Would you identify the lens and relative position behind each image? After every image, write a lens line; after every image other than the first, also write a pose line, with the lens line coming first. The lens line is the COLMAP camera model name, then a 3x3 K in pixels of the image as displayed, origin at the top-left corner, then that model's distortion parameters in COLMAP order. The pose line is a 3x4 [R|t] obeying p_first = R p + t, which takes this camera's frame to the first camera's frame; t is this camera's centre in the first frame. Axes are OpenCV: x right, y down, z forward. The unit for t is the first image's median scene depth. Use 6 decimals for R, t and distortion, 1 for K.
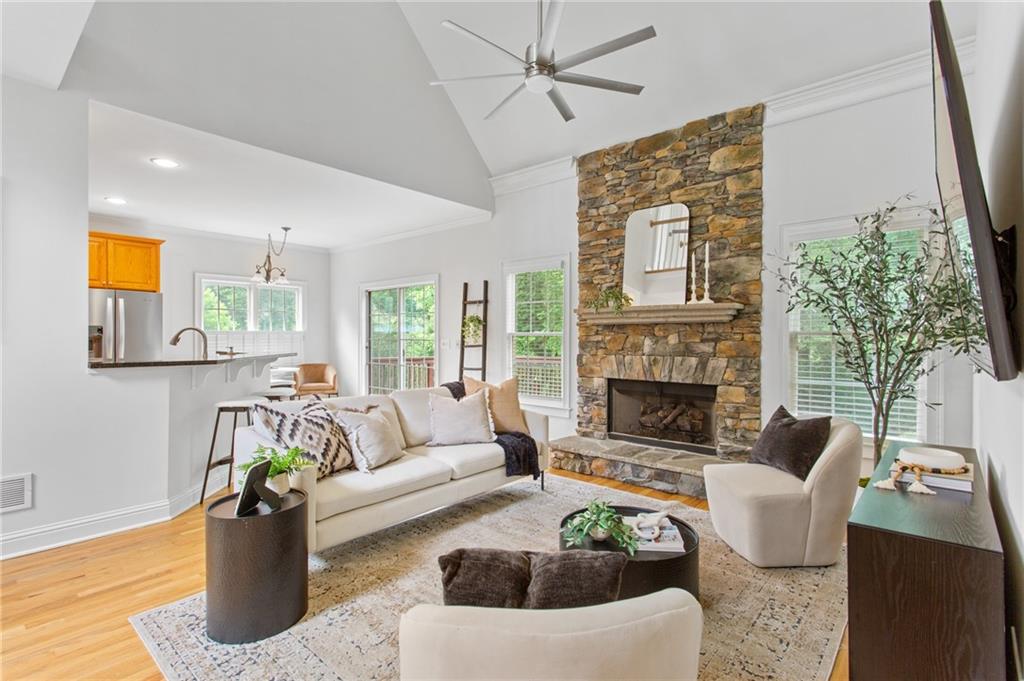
lens RADIAL K [[489.5, 0, 513.6], [0, 489.5, 337.7], [0, 0, 1]] dist [0.002559, 0.000106]
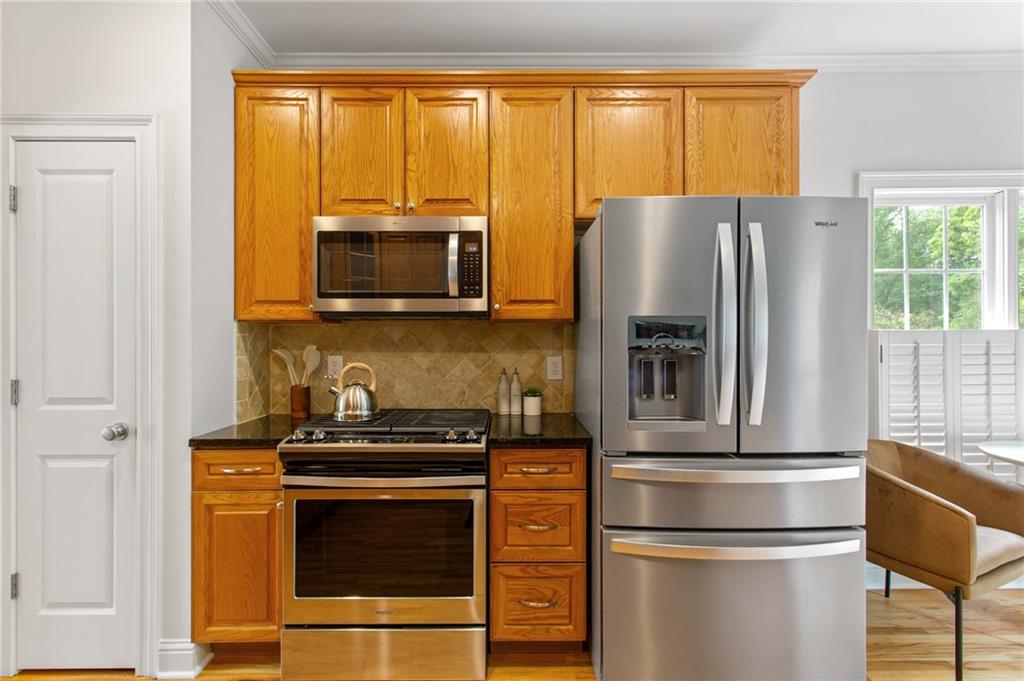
lens RADIAL K [[489.5, 0, 511.1], [0, 489.5, 337.8], [0, 0, 1]] dist [0.002559, 0.000106]
pose [[0.658590, -0.005587, -0.752482, -0.632927], [0.003534, 0.999984, -0.004333, -0.008932], [0.752494, 0.000194, 0.658599, 0.652027]]
